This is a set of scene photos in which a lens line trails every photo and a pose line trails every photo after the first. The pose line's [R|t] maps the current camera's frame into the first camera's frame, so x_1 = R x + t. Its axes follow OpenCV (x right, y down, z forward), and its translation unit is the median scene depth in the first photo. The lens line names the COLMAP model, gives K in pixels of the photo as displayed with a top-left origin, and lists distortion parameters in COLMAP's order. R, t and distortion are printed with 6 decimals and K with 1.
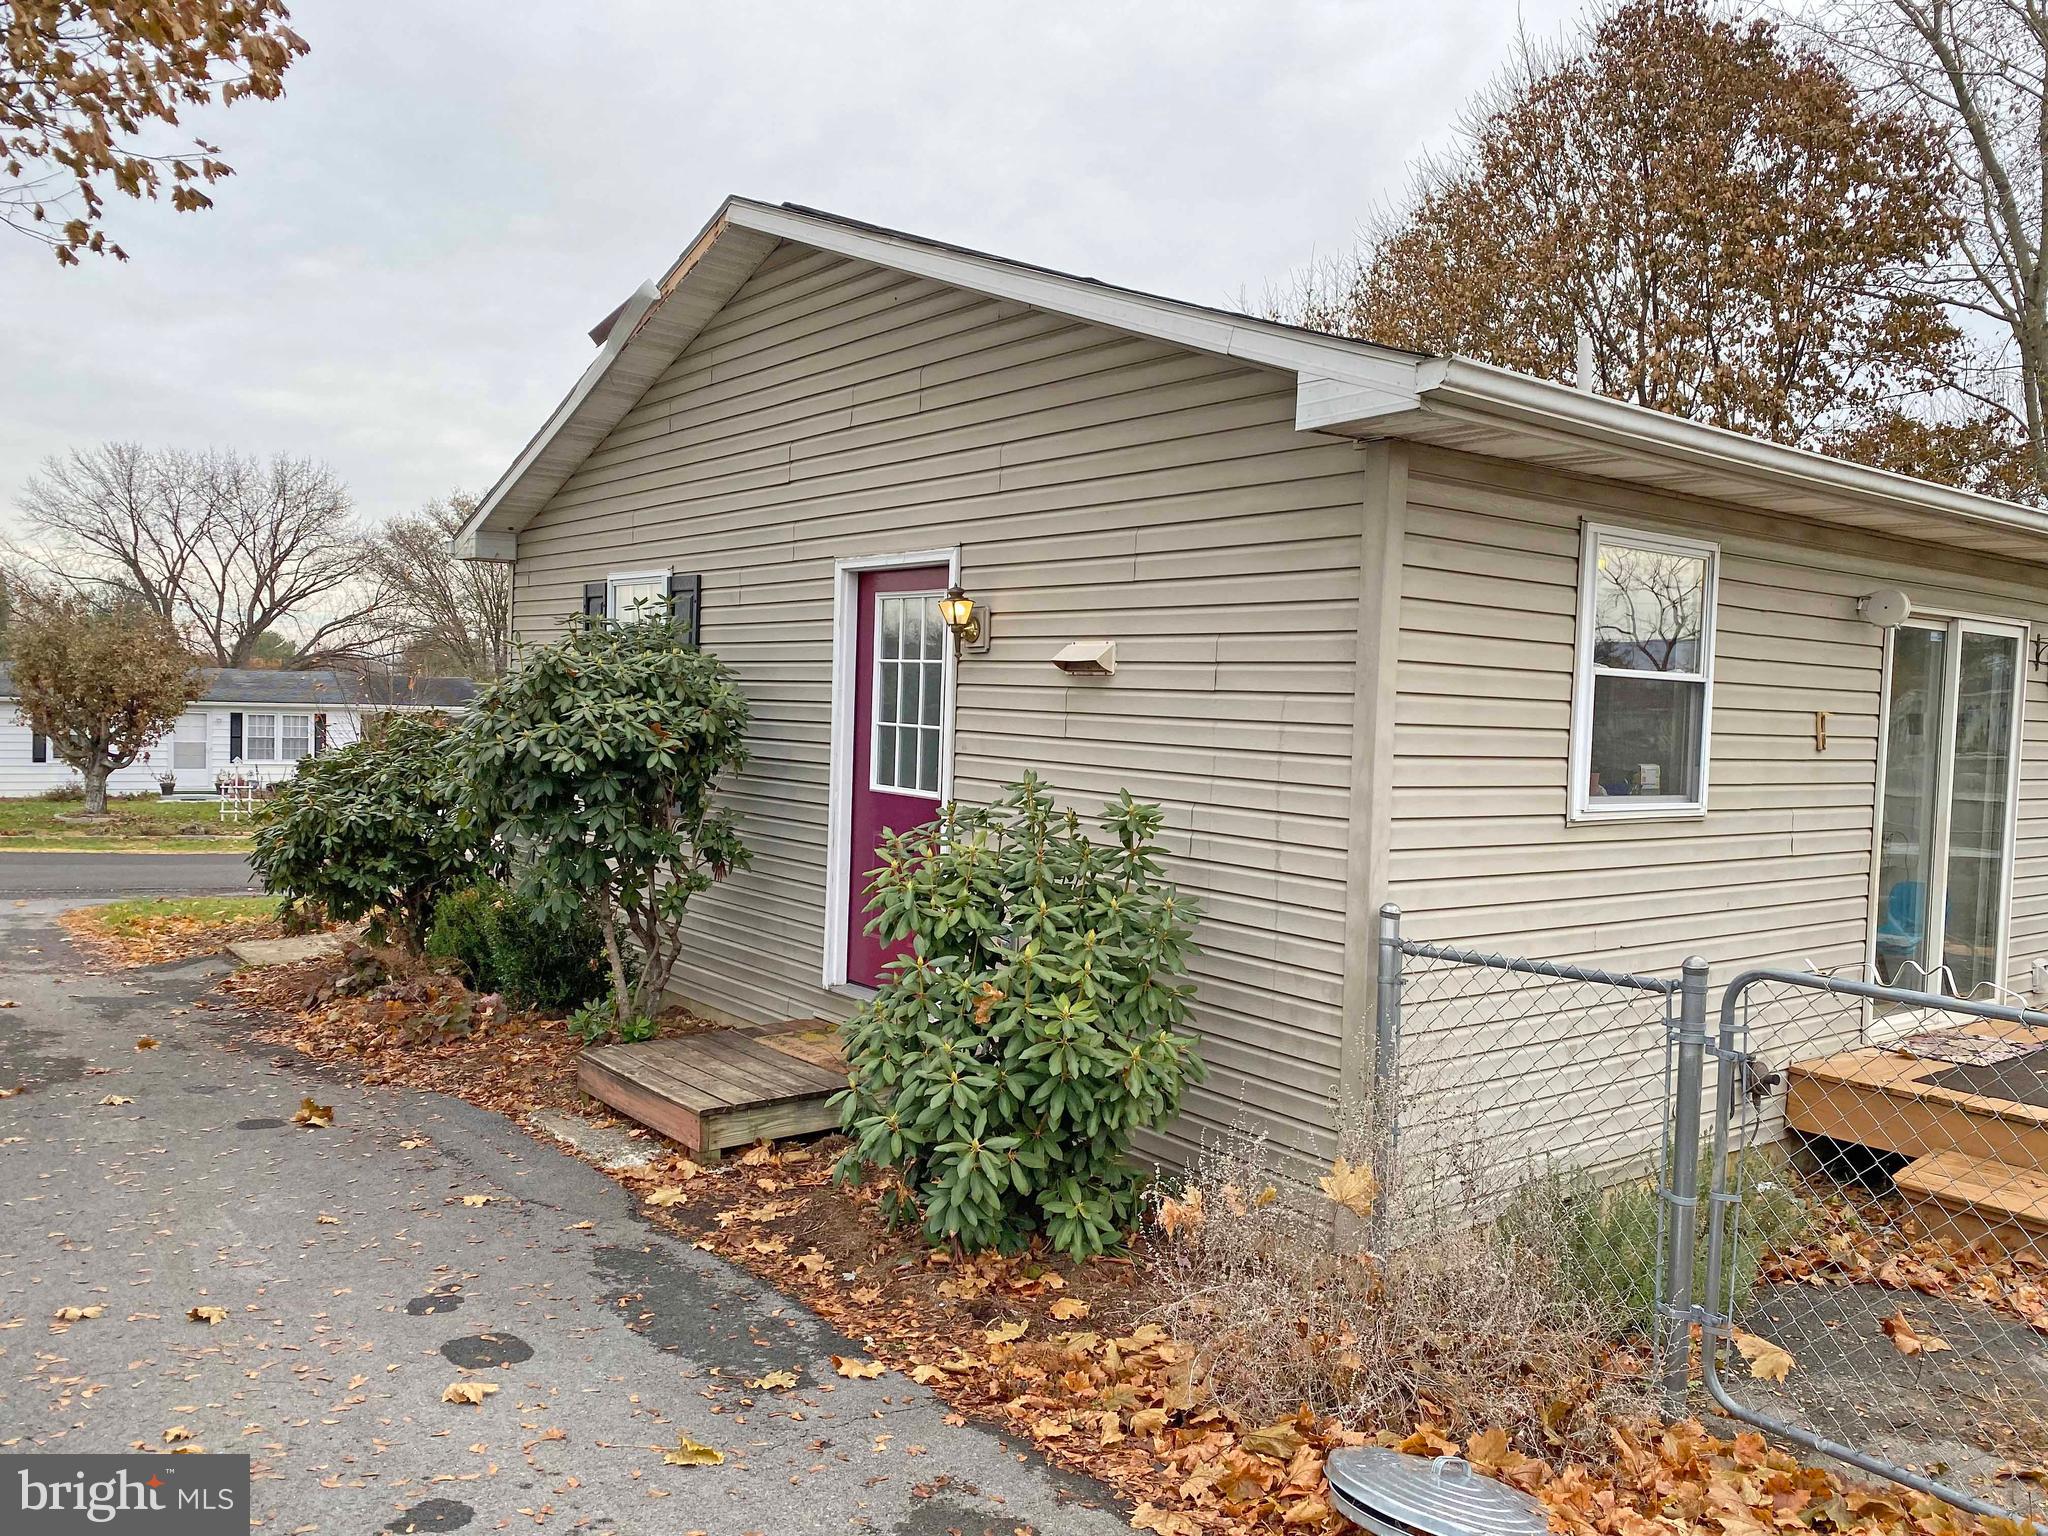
lens RADIAL K [[1570.1, 0, 1045.5], [0, 1570.1, 775.6], [0, 0, 1]] dist [-0.026485, 0.030528]
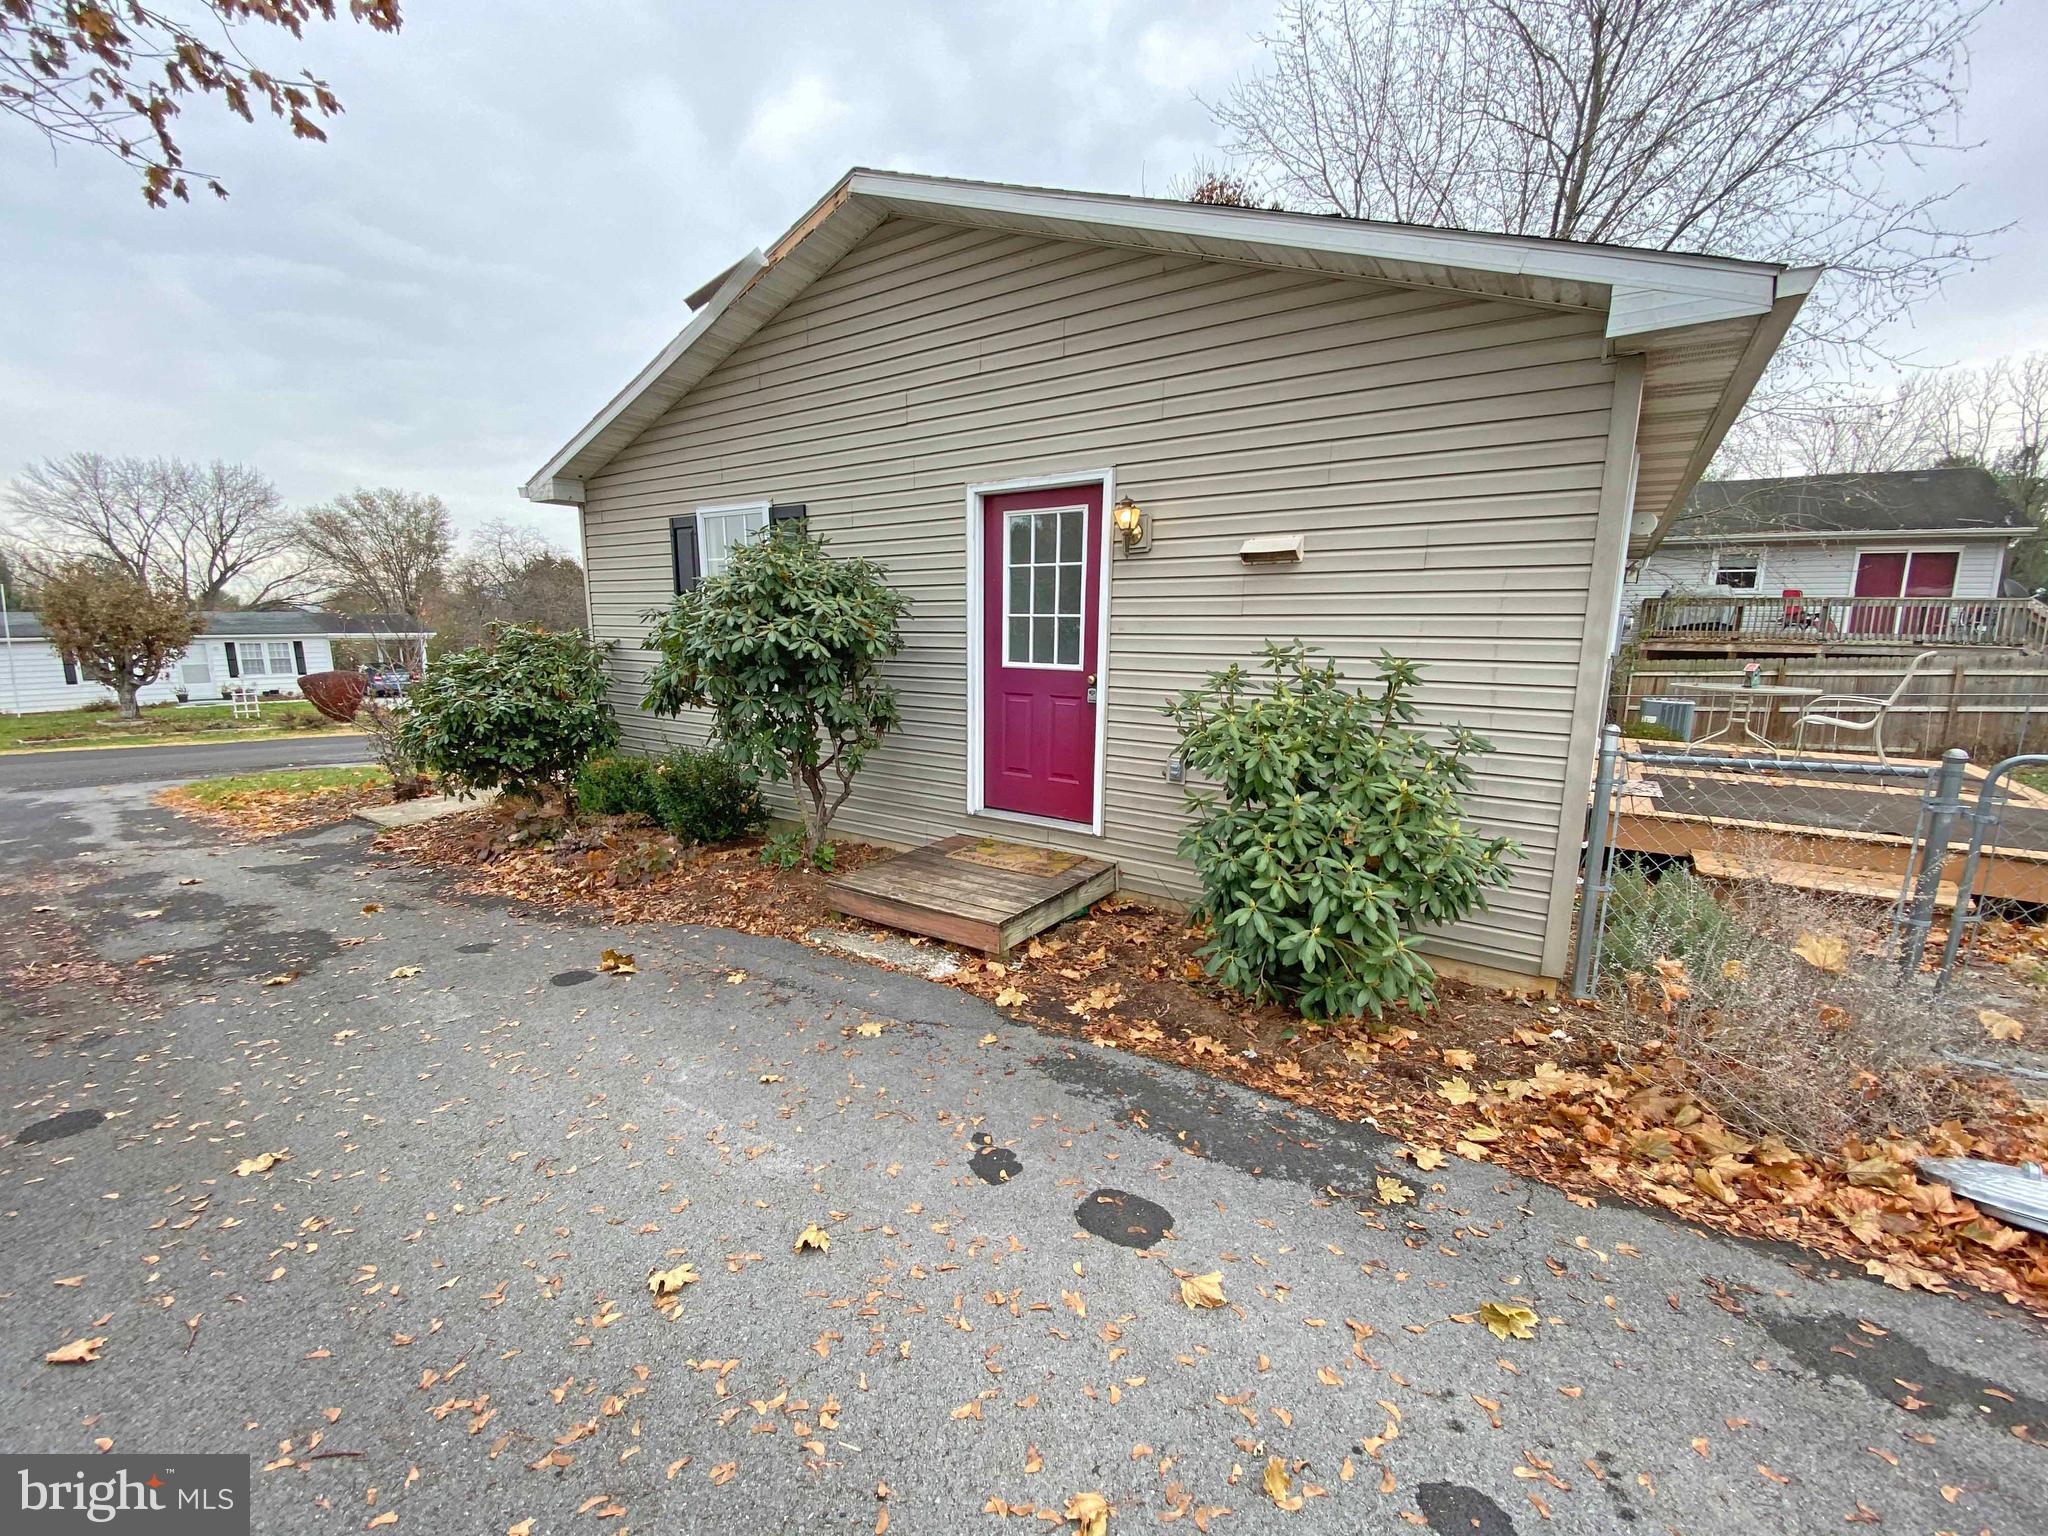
lens RADIAL K [[827.8, 0, 1005.4], [0, 827.8, 787.3], [0, 0, 1]] dist [0.010941, -0.015280]
pose [[0.956825, -0.083986, 0.278268, -0.278590], [0.040557, 0.986557, 0.158305, 0.000968], [-0.287822, -0.140184, 0.947368, 0.273798]]
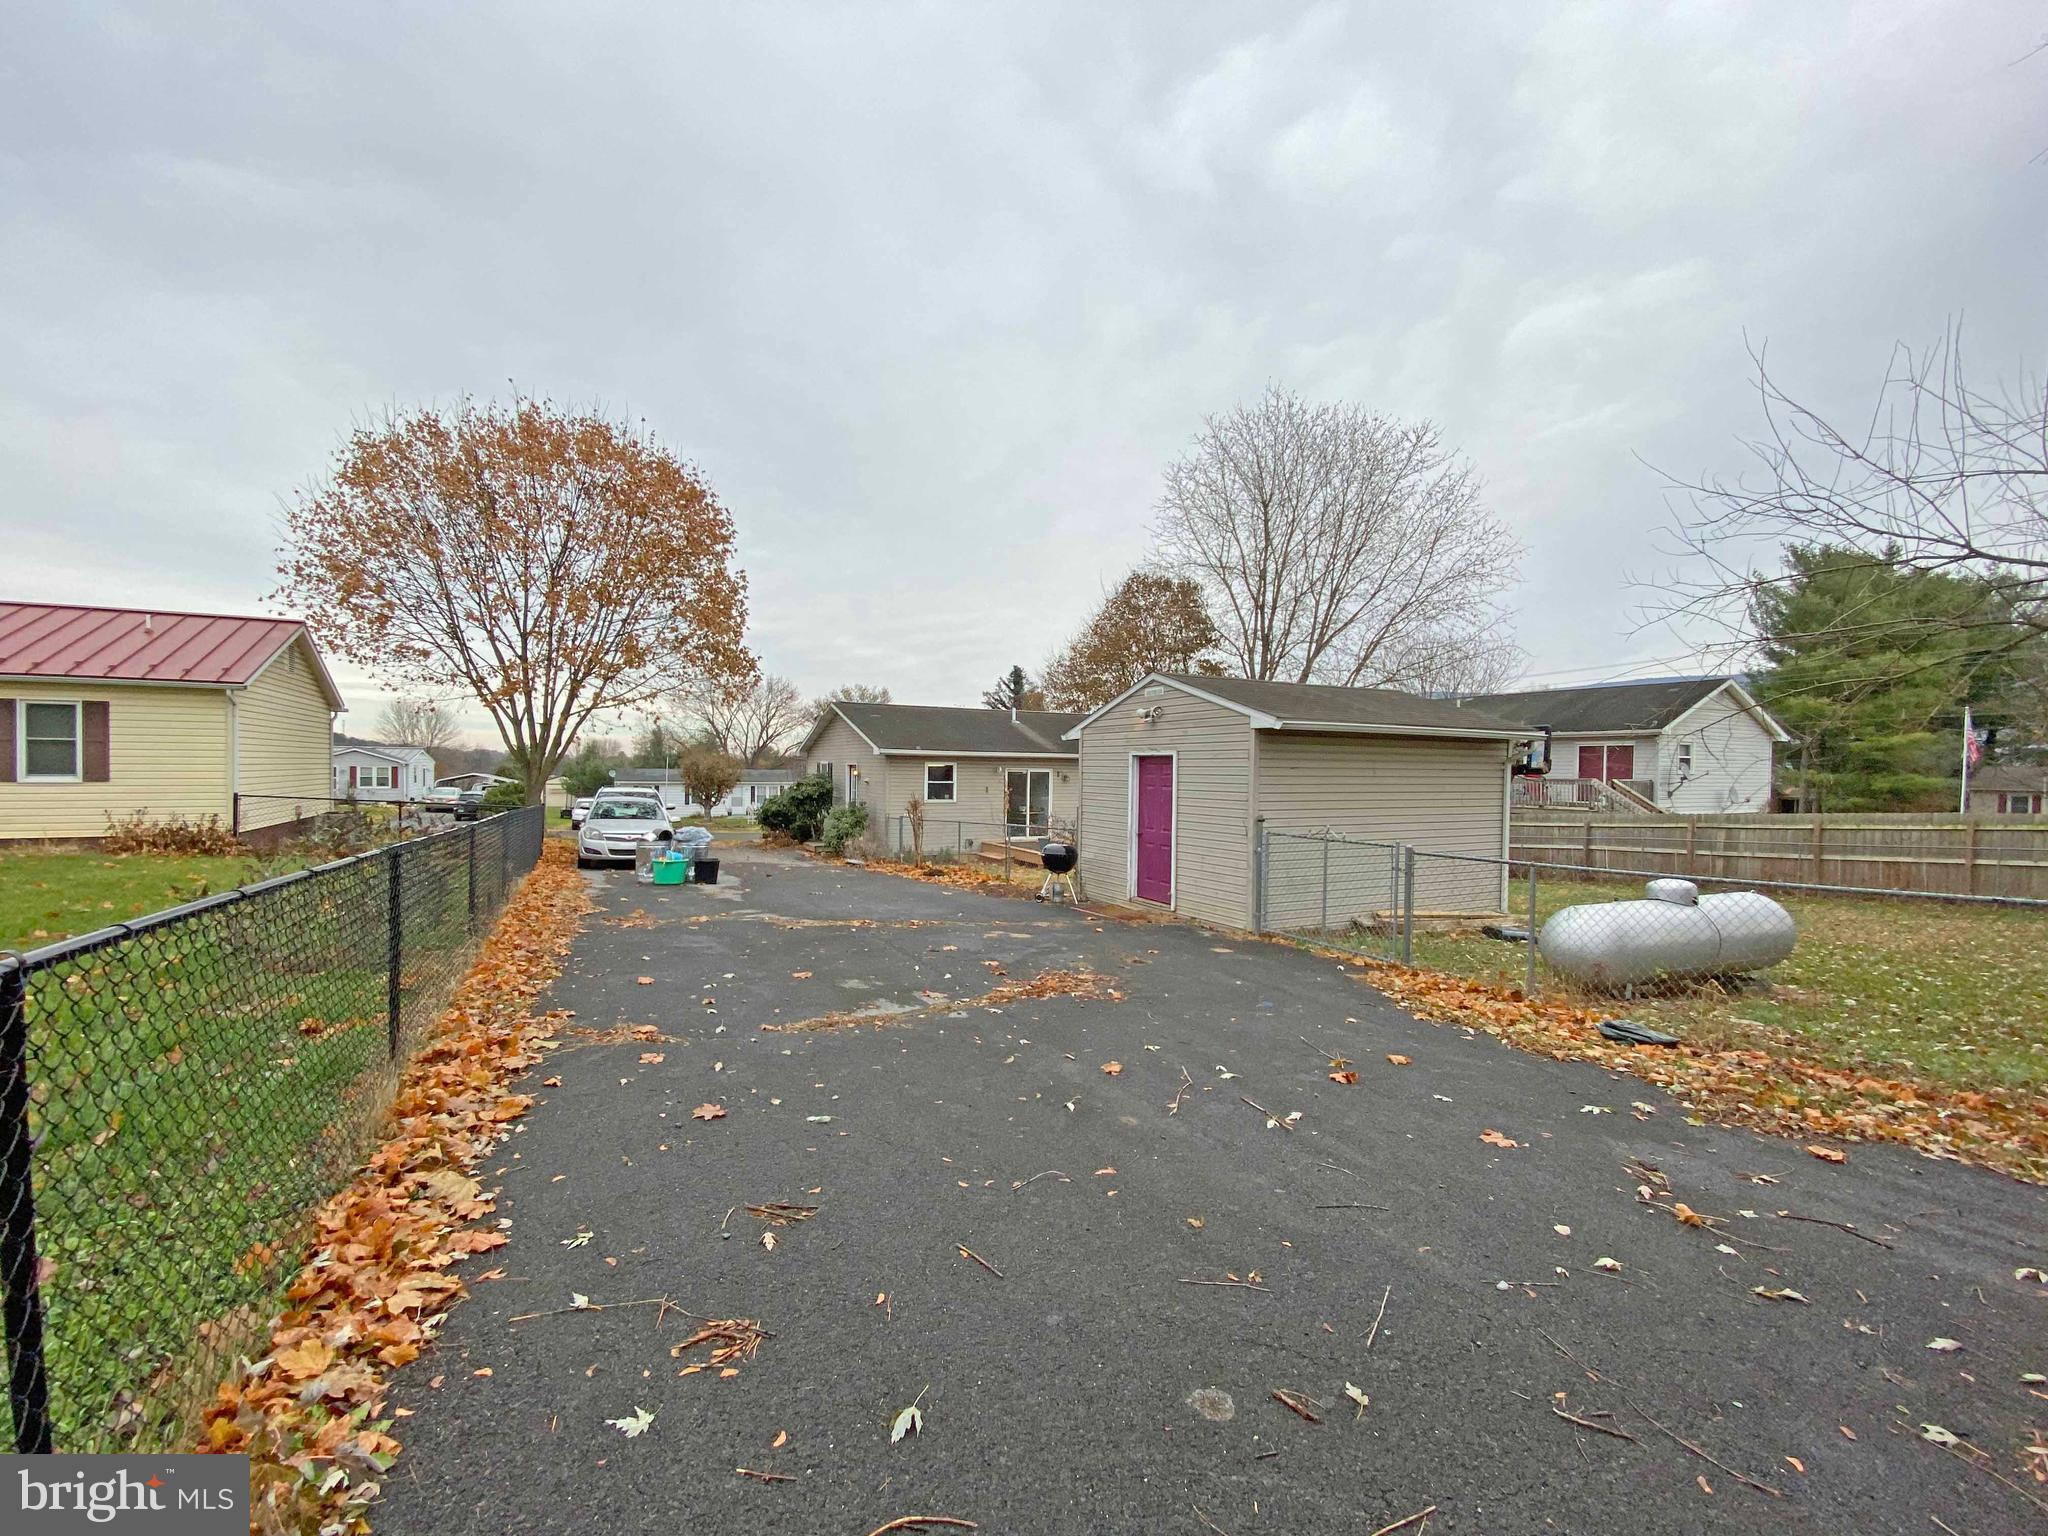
lens RADIAL K [[827.8, 0, 1043.1], [0, 827.8, 781.3], [0, 0, 1]] dist [0.010941, -0.015280]
pose [[0.989877, -0.020162, -0.140492, 0.943927], [0.015452, 0.999284, -0.034539, 0.048817], [0.141088, 0.032018, 0.989479, -1.817317]]
